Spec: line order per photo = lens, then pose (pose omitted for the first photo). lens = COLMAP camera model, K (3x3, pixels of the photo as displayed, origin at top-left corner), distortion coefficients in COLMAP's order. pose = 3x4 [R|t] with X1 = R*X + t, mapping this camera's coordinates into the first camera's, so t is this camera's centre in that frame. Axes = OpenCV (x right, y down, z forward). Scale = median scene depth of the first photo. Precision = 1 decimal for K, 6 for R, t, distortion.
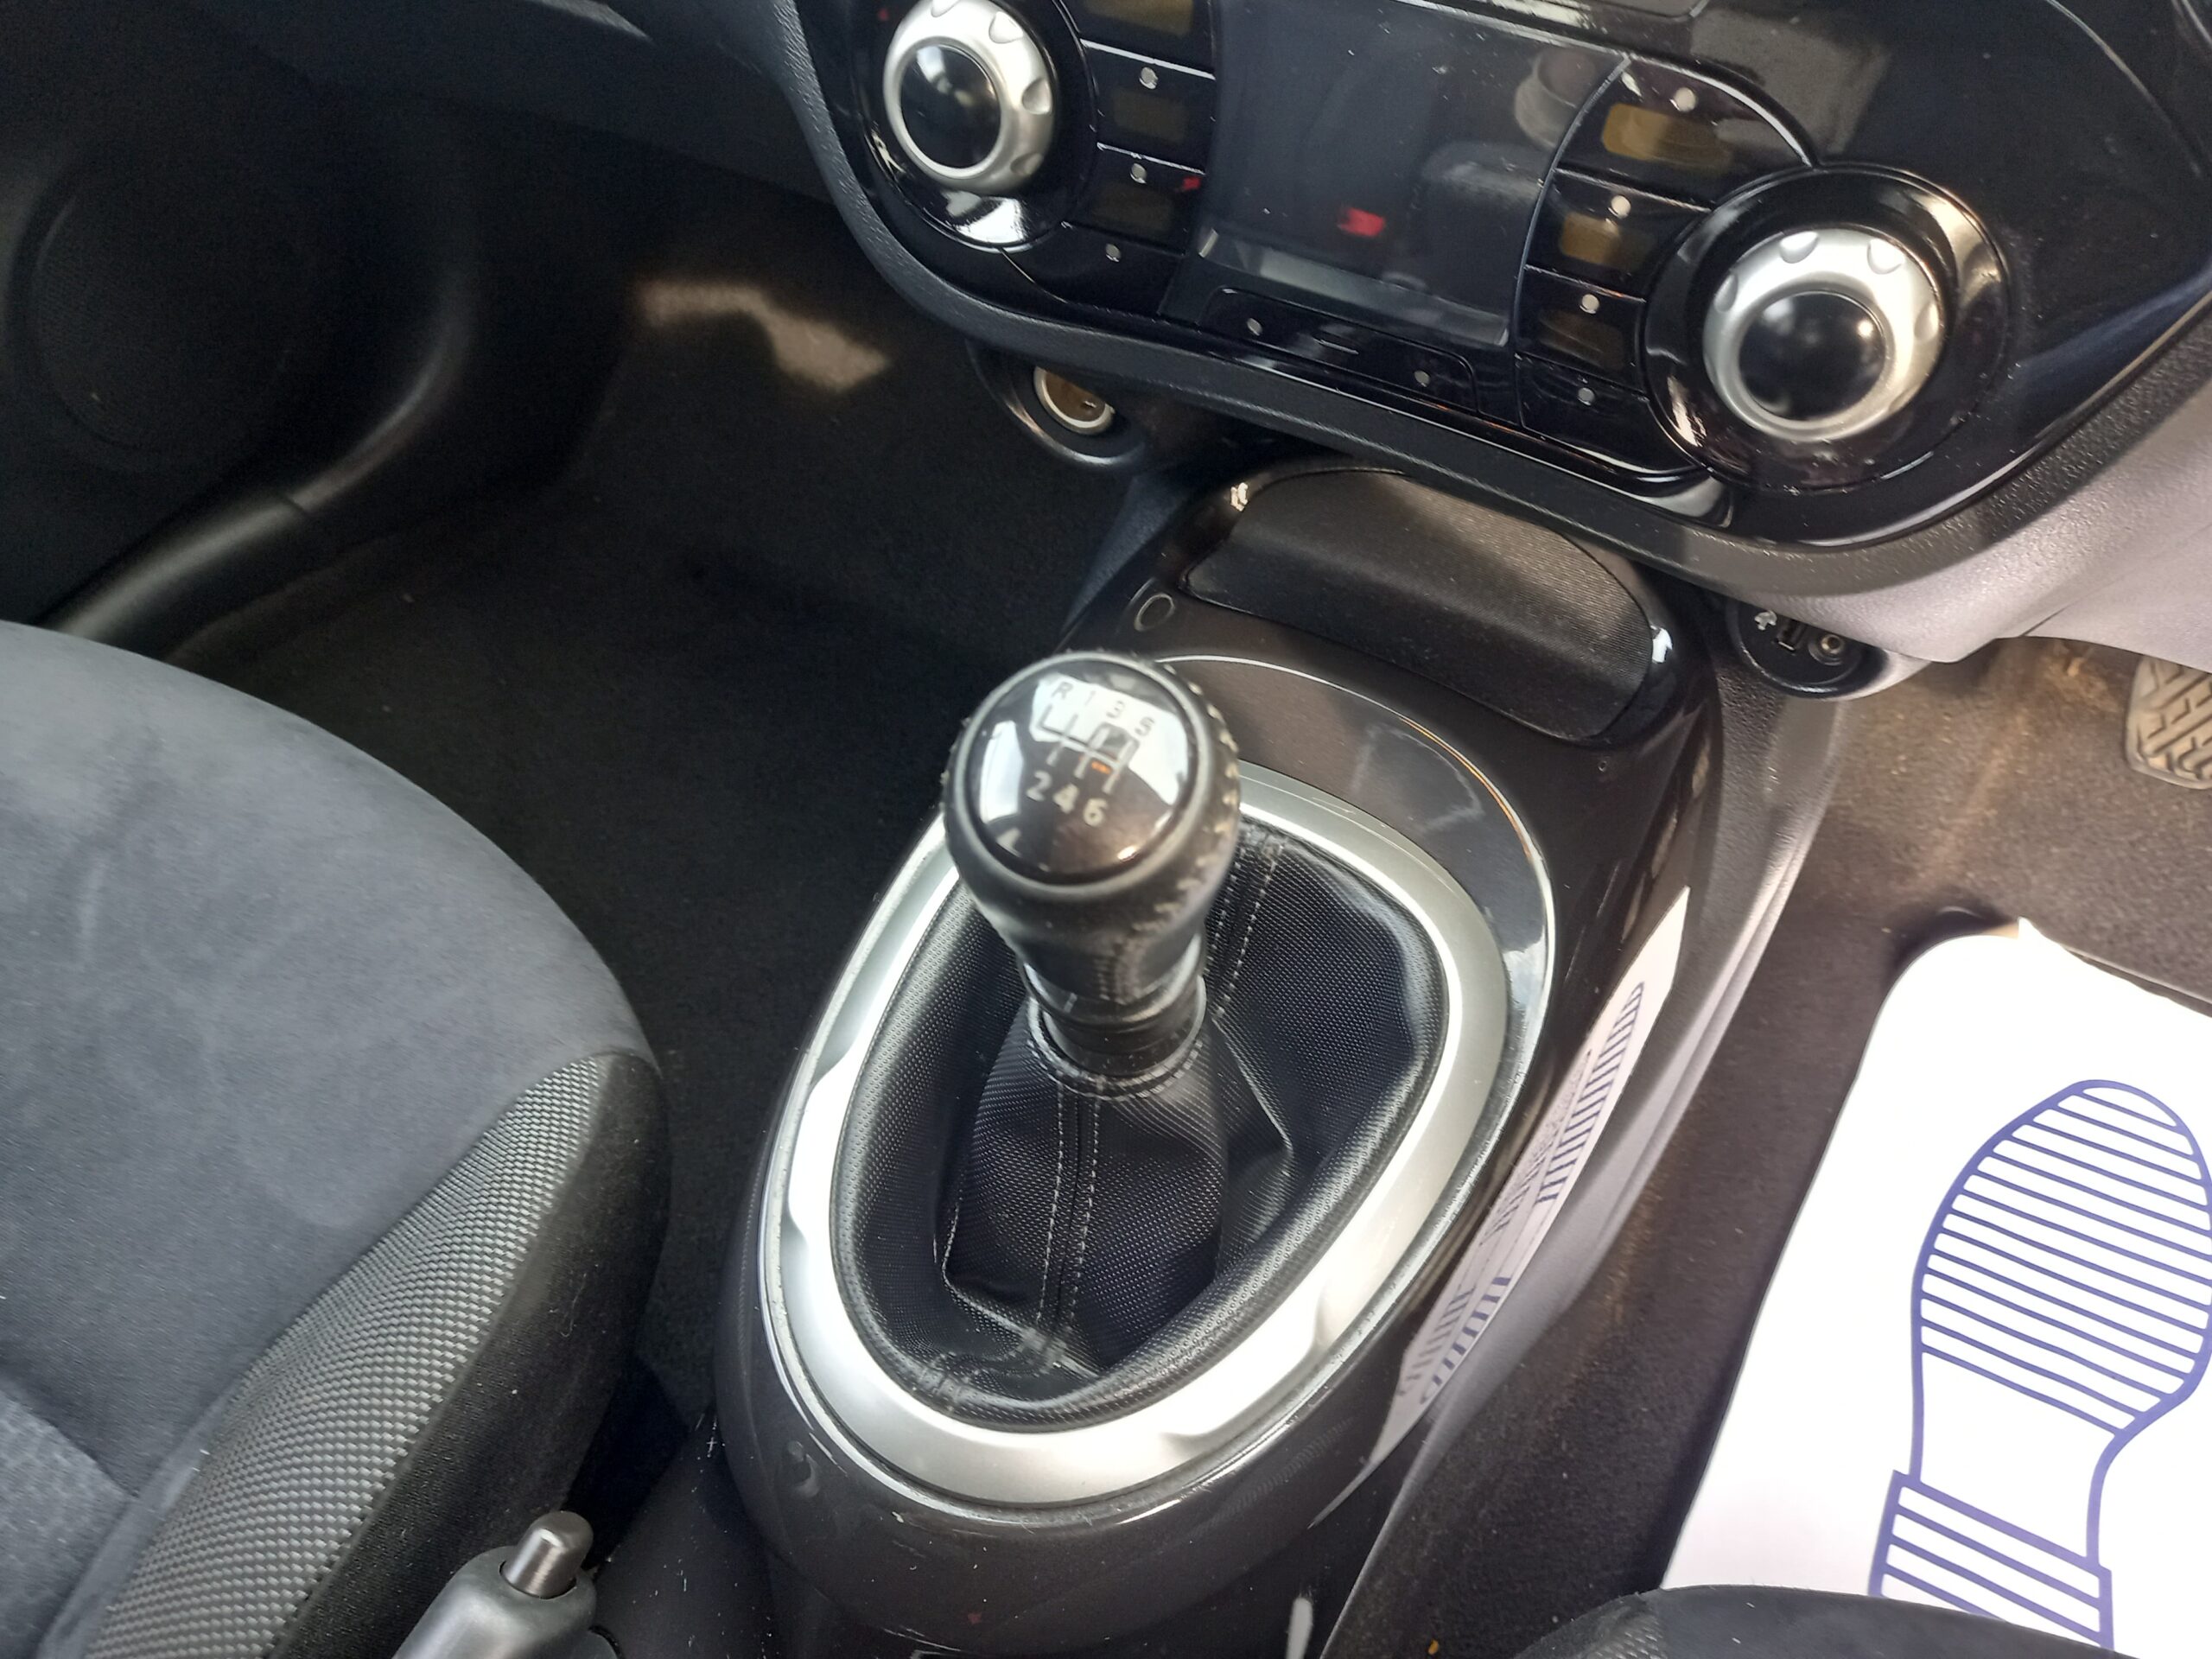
lens RADIAL K [[1630.2, 0, 1096.9], [0, 1630.2, 821.3], [0, 0, 1]] dist [0.055796, -0.050838]
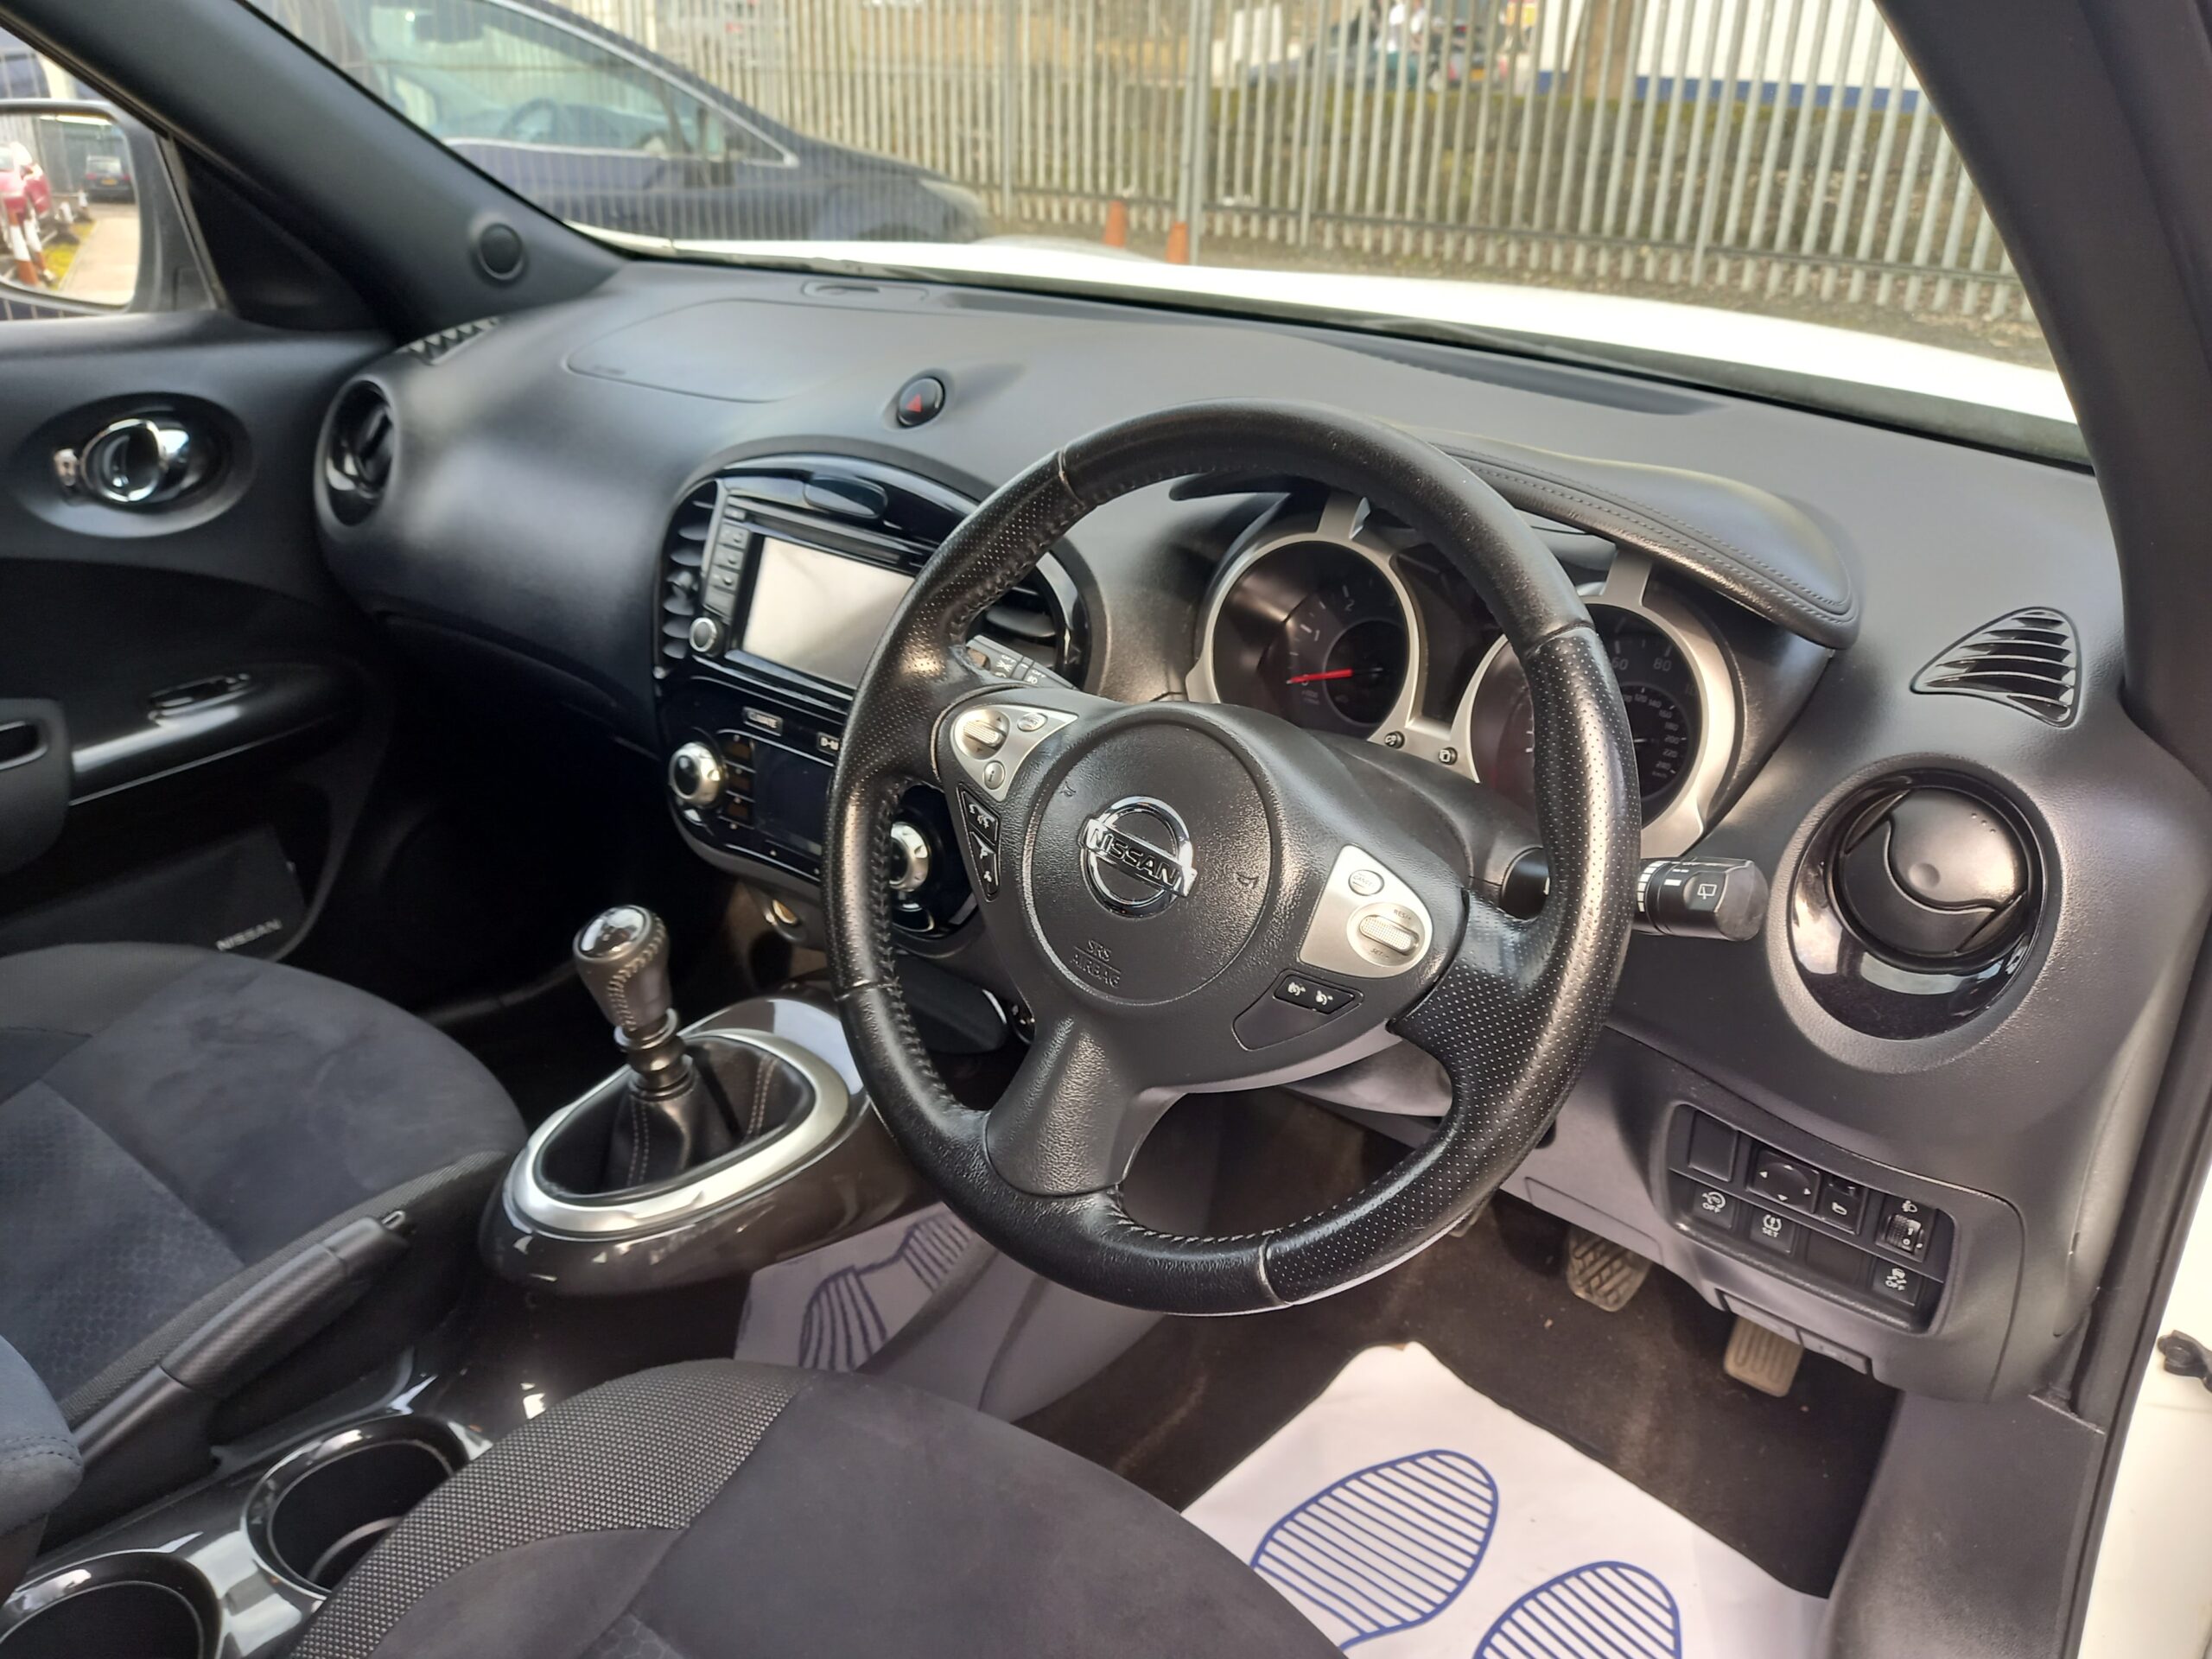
lens RADIAL K [[1630.2, 0, 1113.2], [0, 1630.2, 853.7], [0, 0, 1]] dist [0.055796, -0.050838]
pose [[0.980954, 0.088749, -0.172780, 0.591216], [-0.155417, 0.892179, -0.424102, 0.410625], [0.116512, 0.442878, 0.888979, -0.738092]]
